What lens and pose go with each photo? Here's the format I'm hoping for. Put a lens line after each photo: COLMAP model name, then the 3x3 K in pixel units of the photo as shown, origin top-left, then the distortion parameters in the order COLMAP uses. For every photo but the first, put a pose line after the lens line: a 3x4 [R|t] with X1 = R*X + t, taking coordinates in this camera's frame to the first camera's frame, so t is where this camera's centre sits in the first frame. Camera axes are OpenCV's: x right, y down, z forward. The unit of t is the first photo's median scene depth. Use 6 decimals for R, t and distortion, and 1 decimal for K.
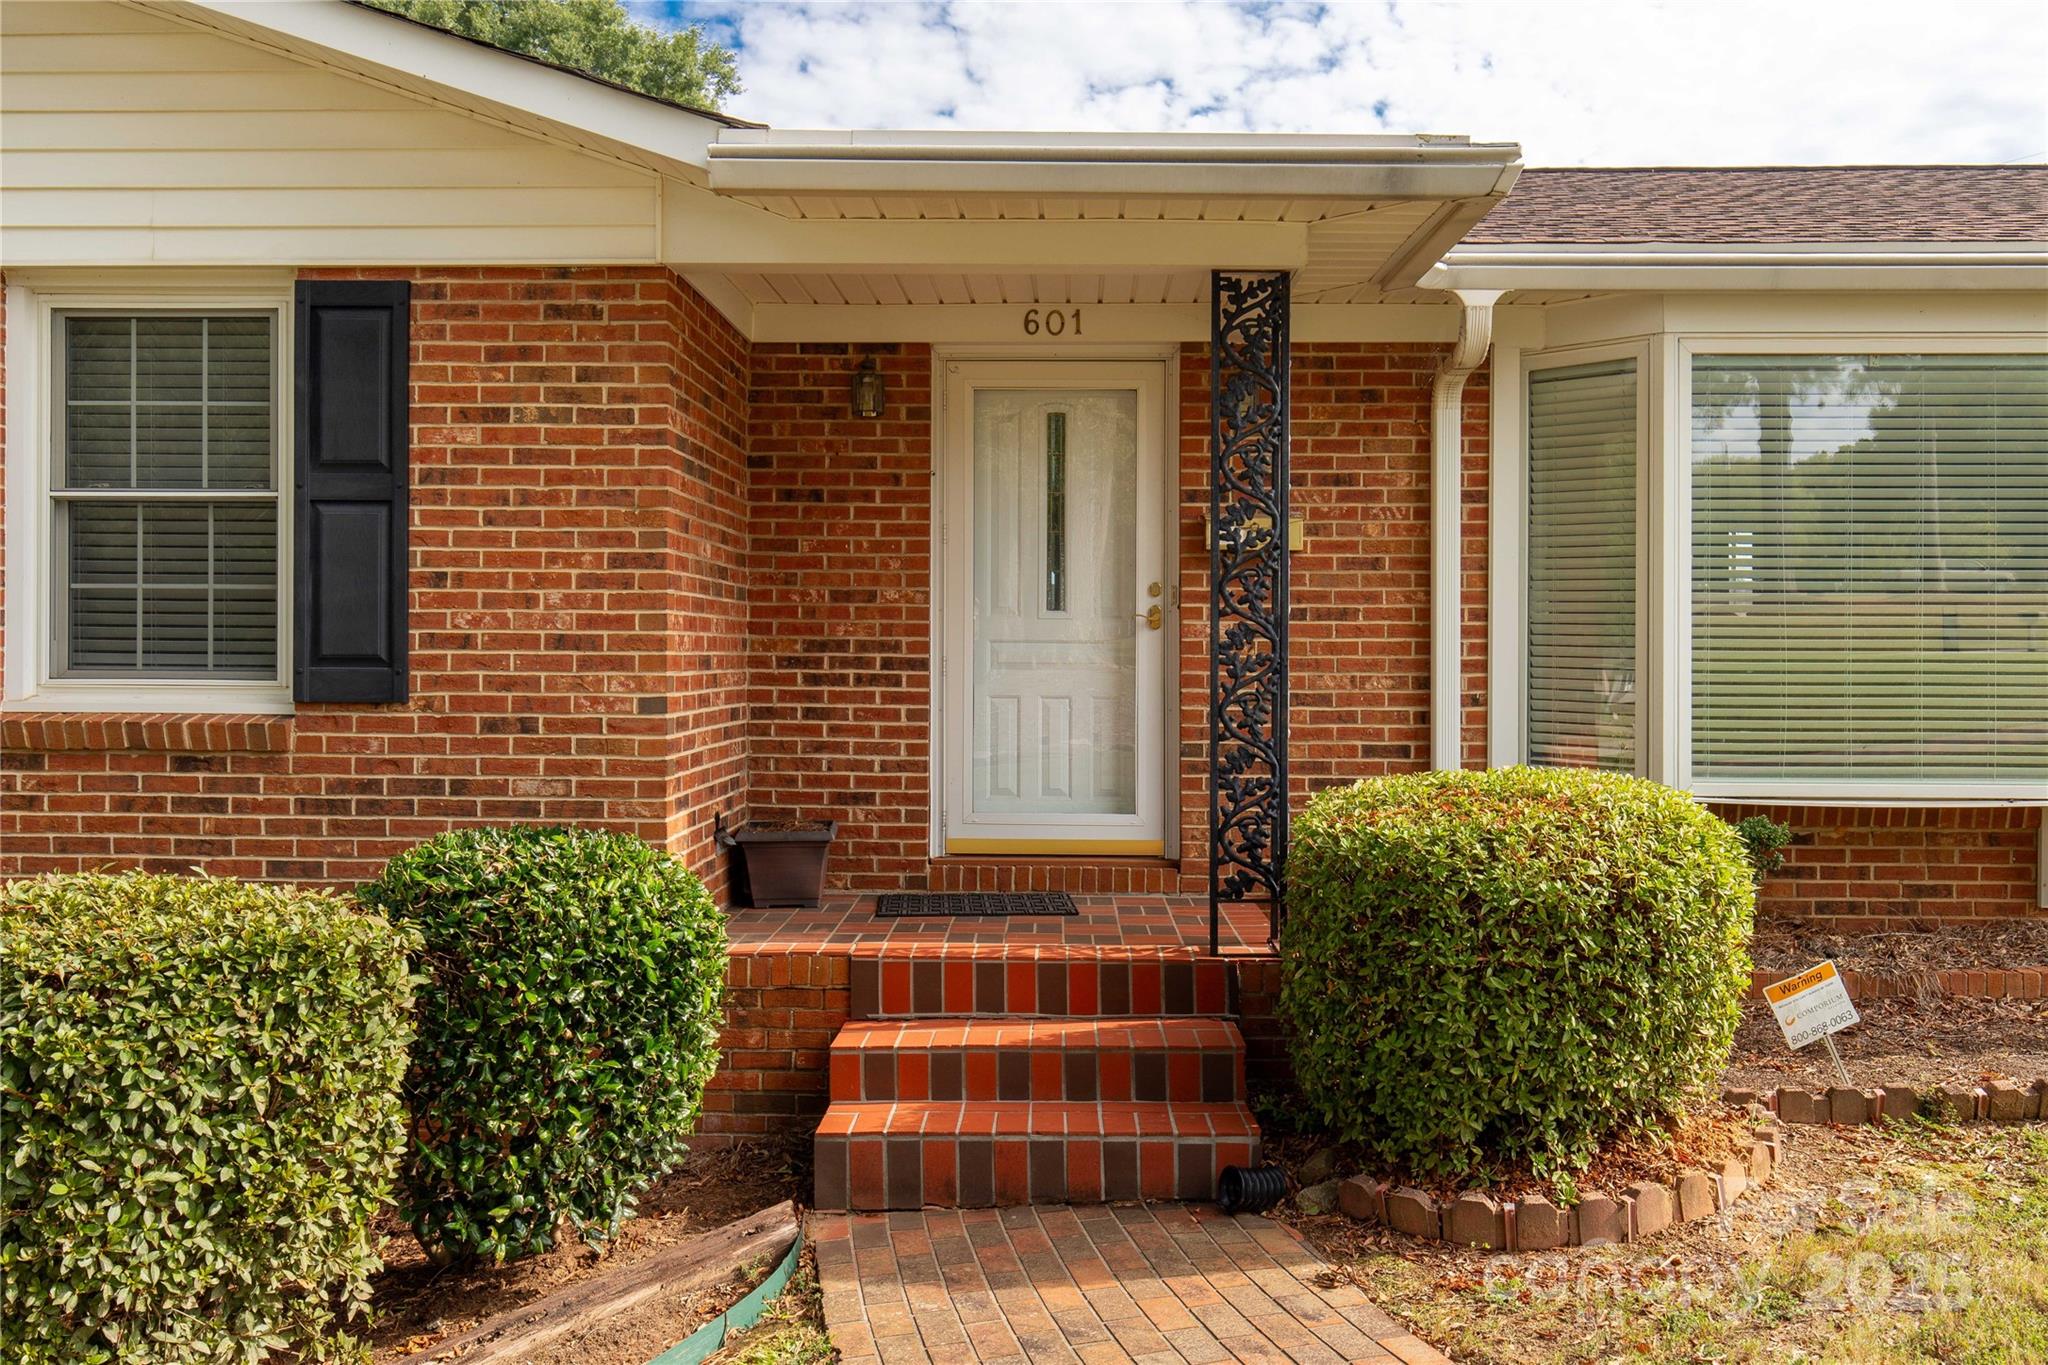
lens RADIAL K [[1646.8, 0, 1017.7], [0, 1646.8, 676.8], [0, 0, 1]] dist [-0.012826, -0.001783]
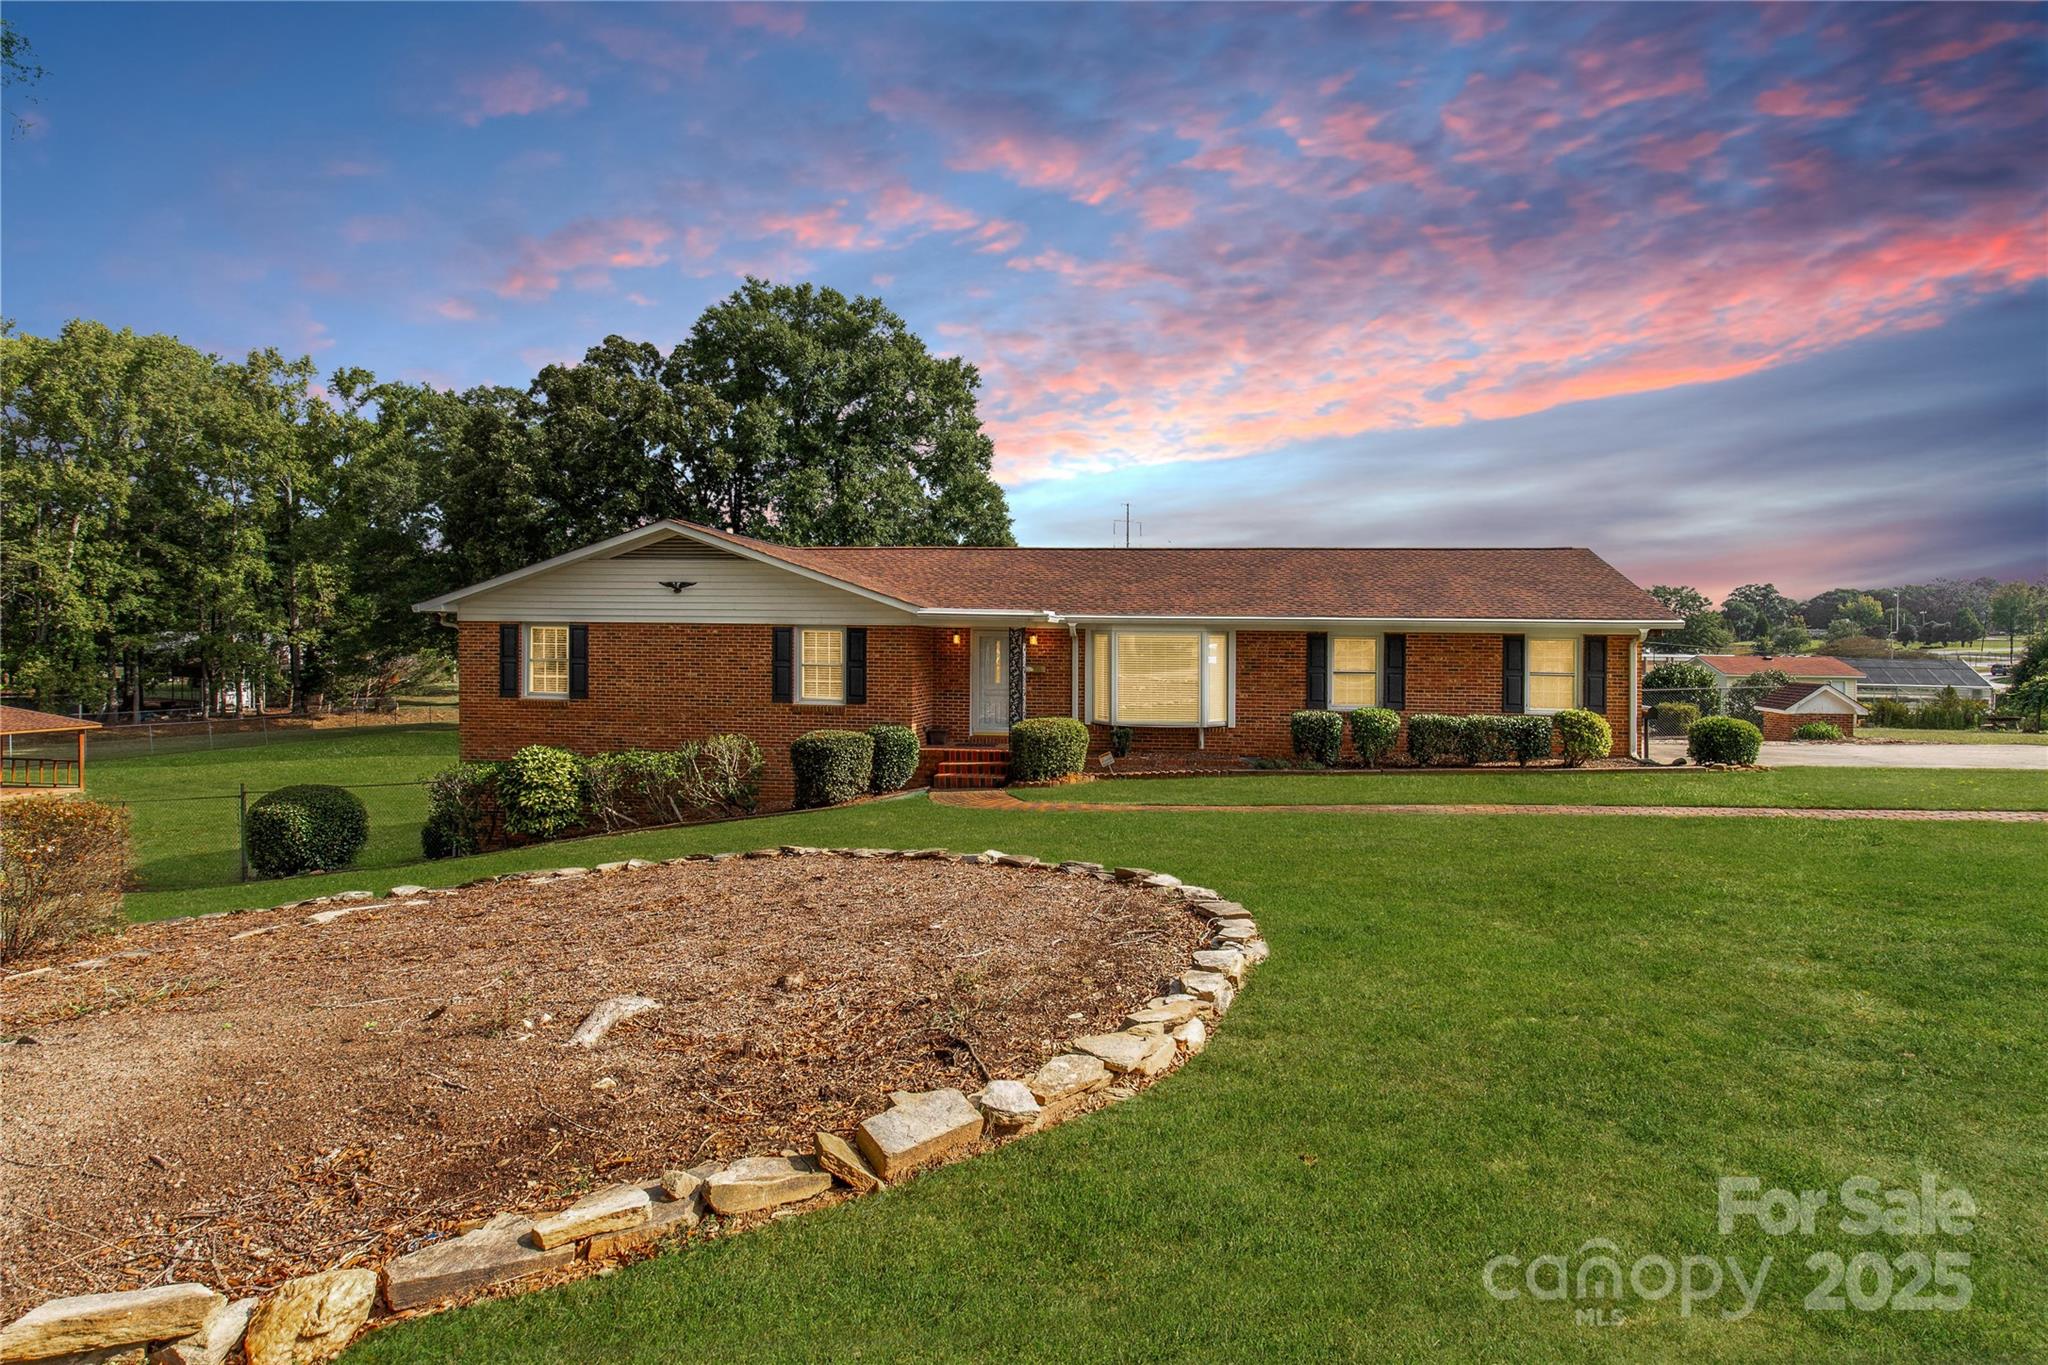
lens RADIAL K [[880.1, 0, 1029.8], [0, 880.1, 669.2], [0, 0, 1]] dist [0.001068, 0.000394]
pose [[0.993372, 0.004318, -0.114866, 0.550513], [-0.004683, 0.999985, -0.002909, -0.101014], [0.114852, 0.003428, 0.993377, -2.007985]]
